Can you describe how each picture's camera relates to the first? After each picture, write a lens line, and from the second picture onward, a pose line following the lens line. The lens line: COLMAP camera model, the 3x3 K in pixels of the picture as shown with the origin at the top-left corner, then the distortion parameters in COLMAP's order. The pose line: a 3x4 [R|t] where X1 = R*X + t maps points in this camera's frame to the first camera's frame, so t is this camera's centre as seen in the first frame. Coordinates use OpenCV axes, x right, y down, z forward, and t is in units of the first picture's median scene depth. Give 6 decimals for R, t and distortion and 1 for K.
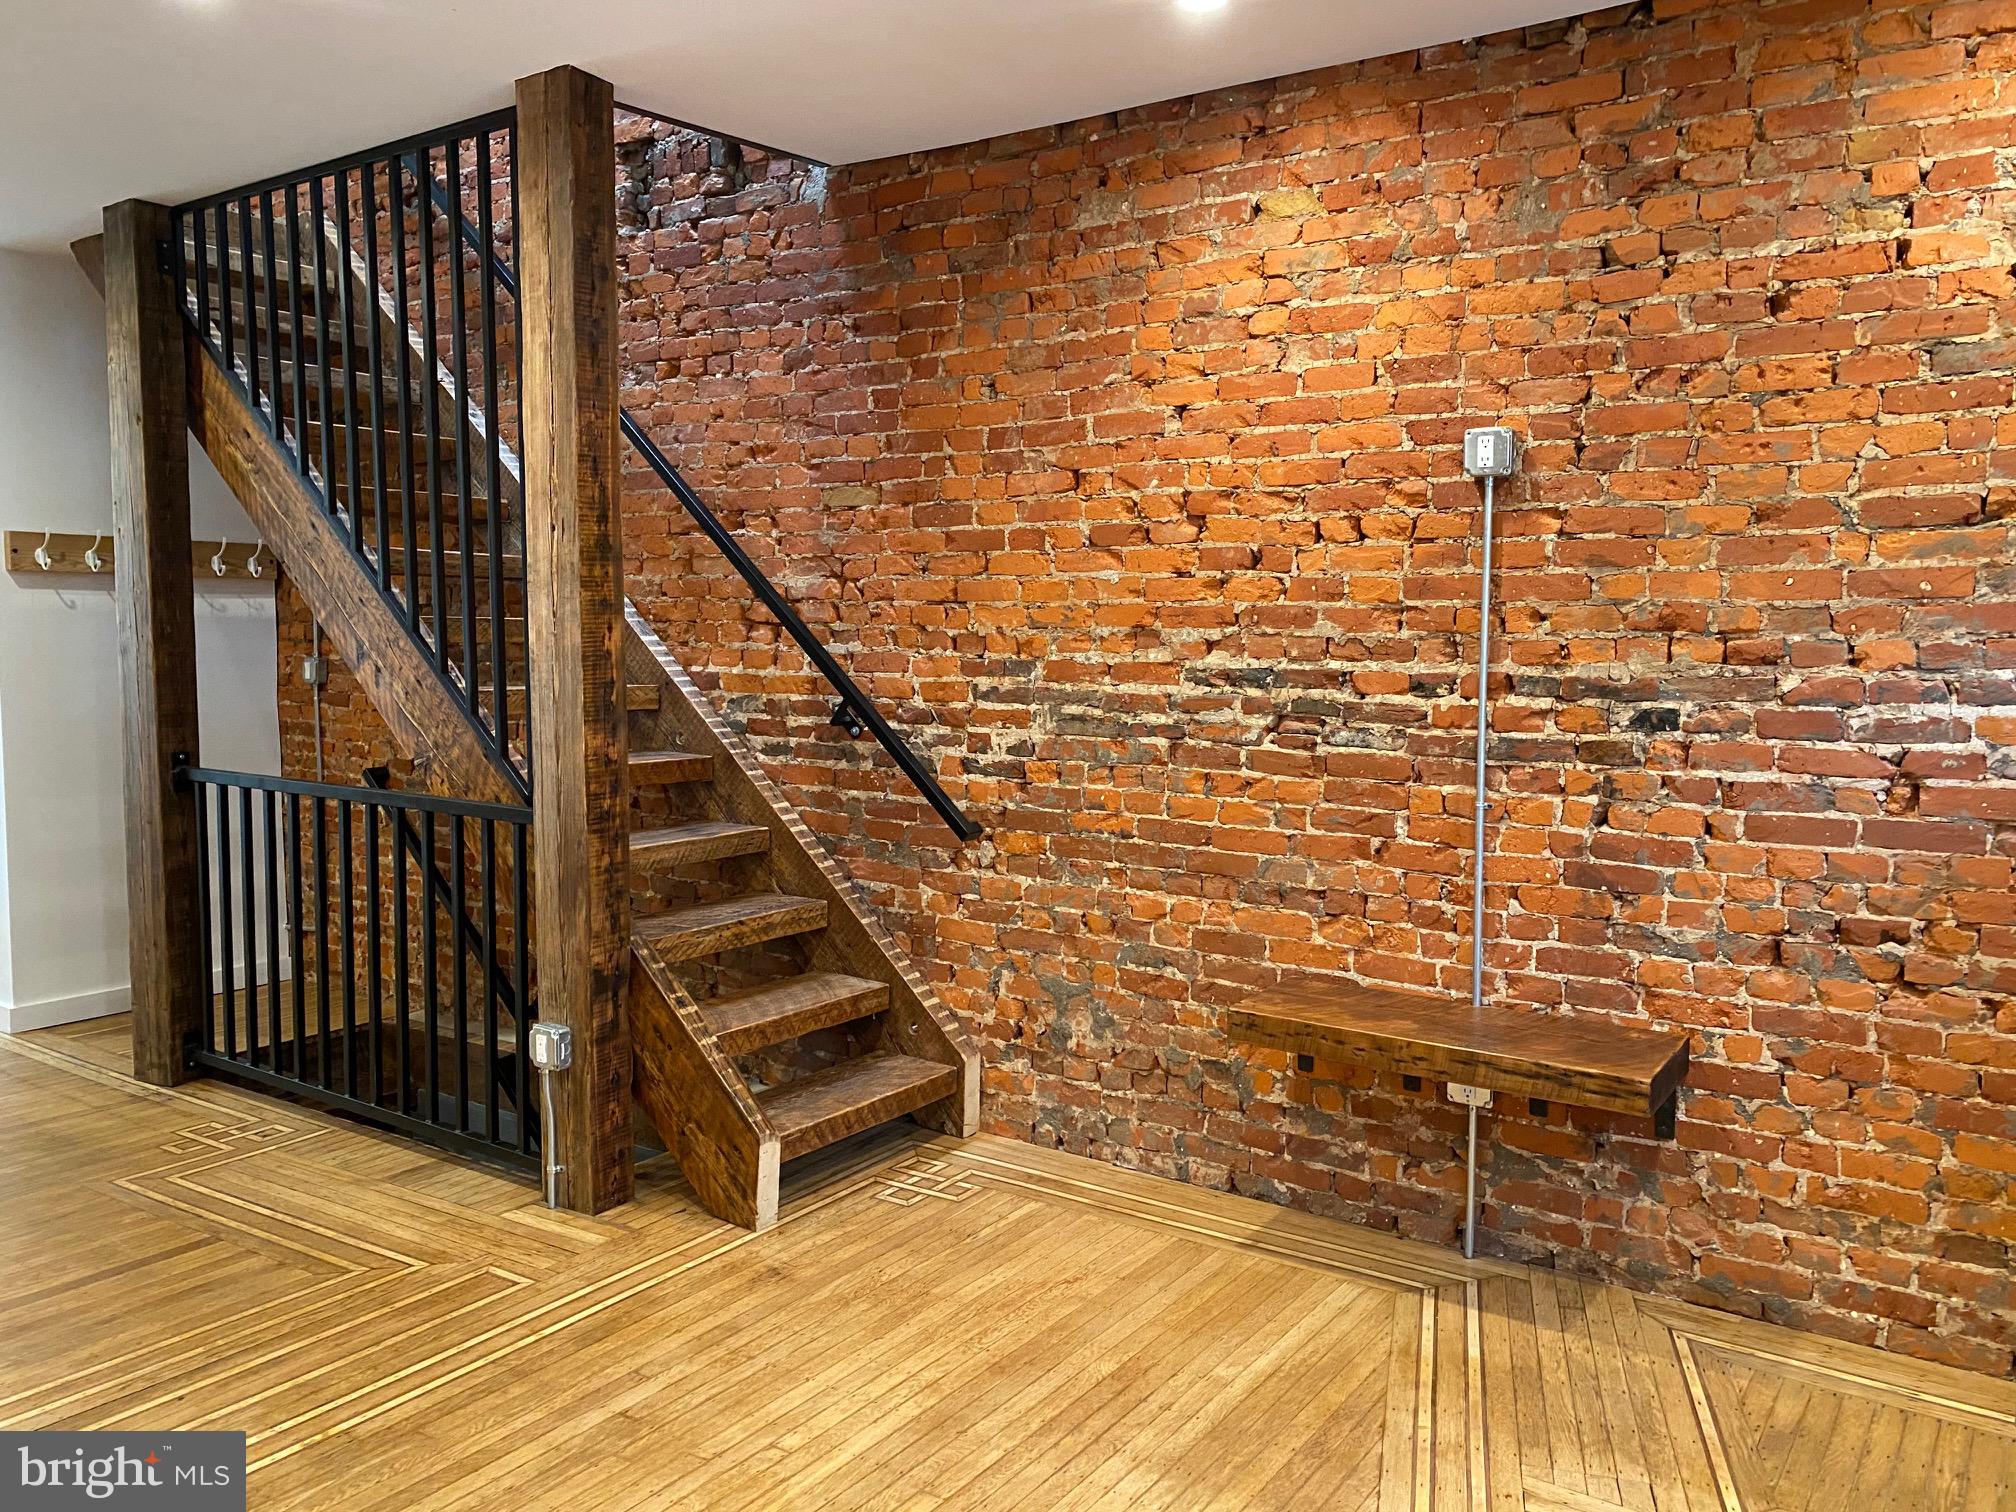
lens RADIAL K [[1524.6, 0, 1025.2], [0, 1524.6, 753.7], [0, 0, 1]] dist [0.088227, -0.142858]
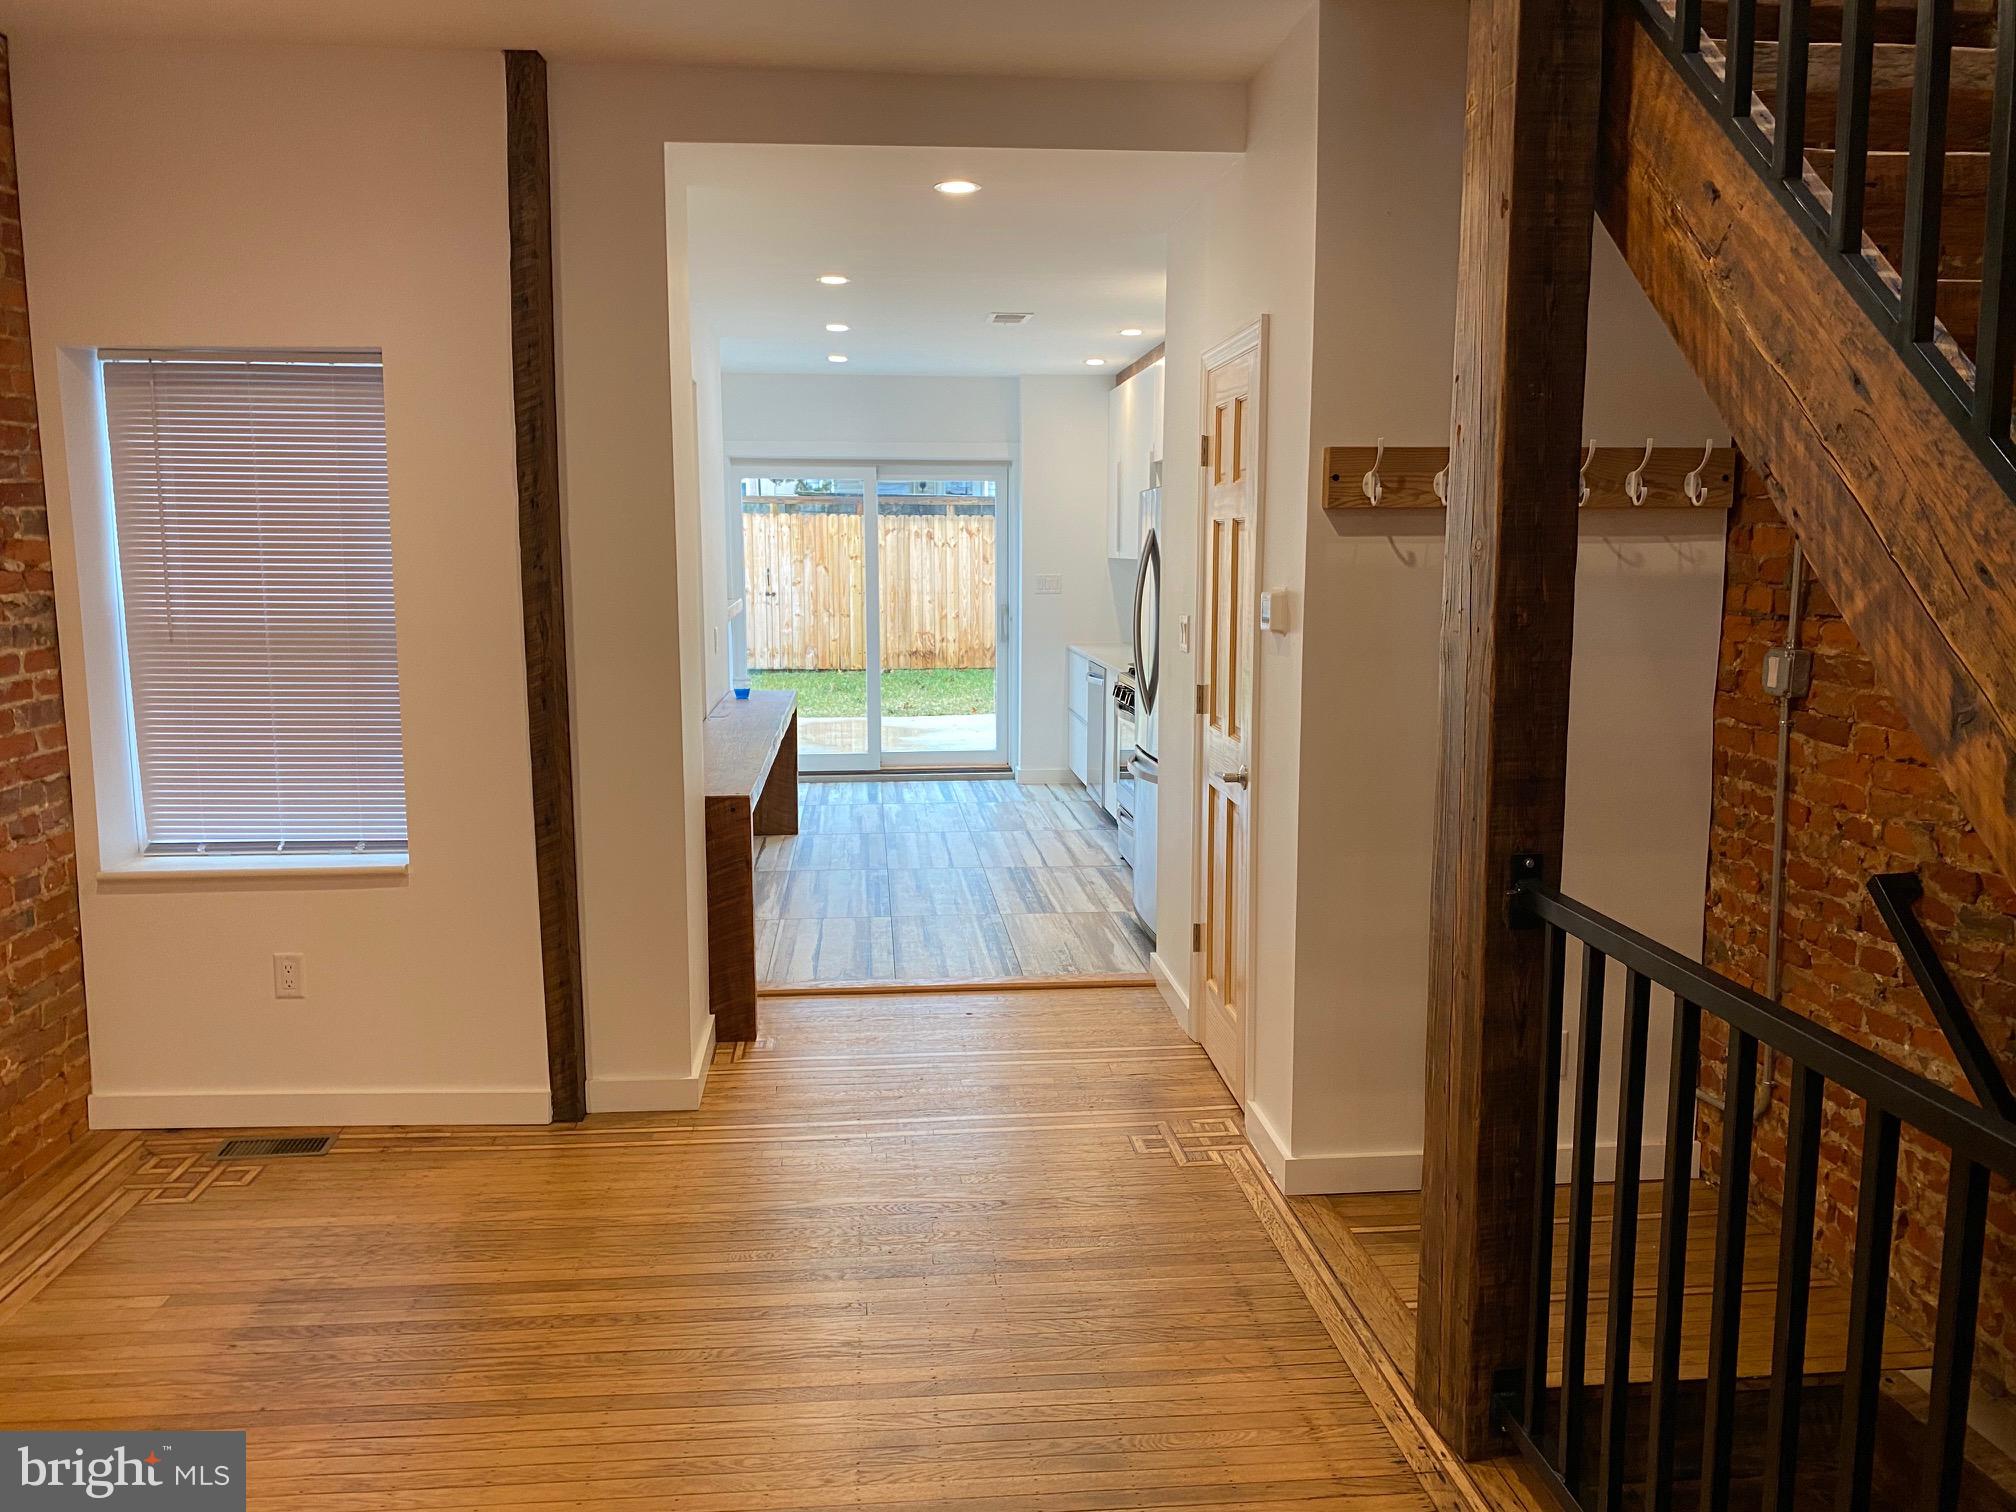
lens RADIAL K [[1517.2, 0, 1011.7], [0, 1517.2, 744.8], [0, 0, 1]] dist [0.050782, -0.039855]
pose [[0.643339, 0.091627, -0.760079, -0.312066], [-0.055351, 0.995781, 0.073191, -0.075698], [0.763578, -0.005016, 0.645696, 0.617200]]
